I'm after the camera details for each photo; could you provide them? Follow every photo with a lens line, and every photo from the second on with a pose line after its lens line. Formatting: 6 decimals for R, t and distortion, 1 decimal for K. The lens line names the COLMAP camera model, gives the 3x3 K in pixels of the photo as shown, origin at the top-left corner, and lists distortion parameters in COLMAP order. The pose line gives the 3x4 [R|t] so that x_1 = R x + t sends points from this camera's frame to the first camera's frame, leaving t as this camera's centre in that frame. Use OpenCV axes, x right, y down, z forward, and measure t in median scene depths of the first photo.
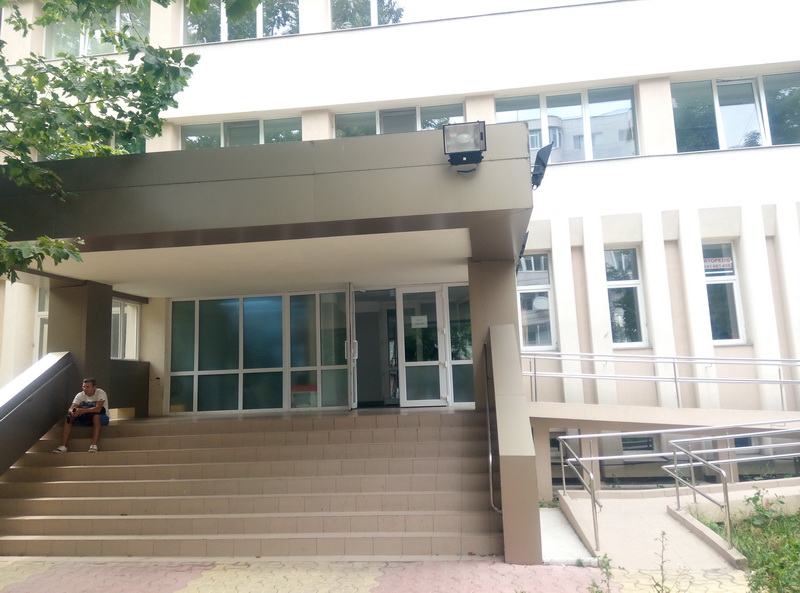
lens RADIAL K [[628.9, 0, 401.8], [0, 628.9, 293.6], [0, 0, 1]] dist [0.089875, -0.141657]
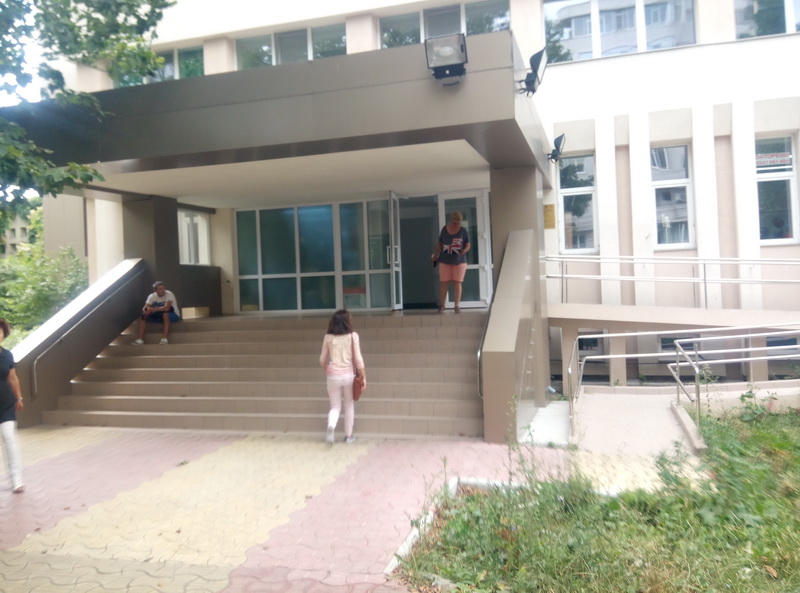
lens RADIAL K [[628.9, 0, 396.9], [0, 628.9, 292.1], [0, 0, 1]] dist [0.089875, -0.141657]
pose [[0.987552, -0.000130, -0.157295, 0.092597], [0.024006, 0.988409, 0.149905, -0.007692], [0.155453, -0.151815, 0.976108, -0.041603]]
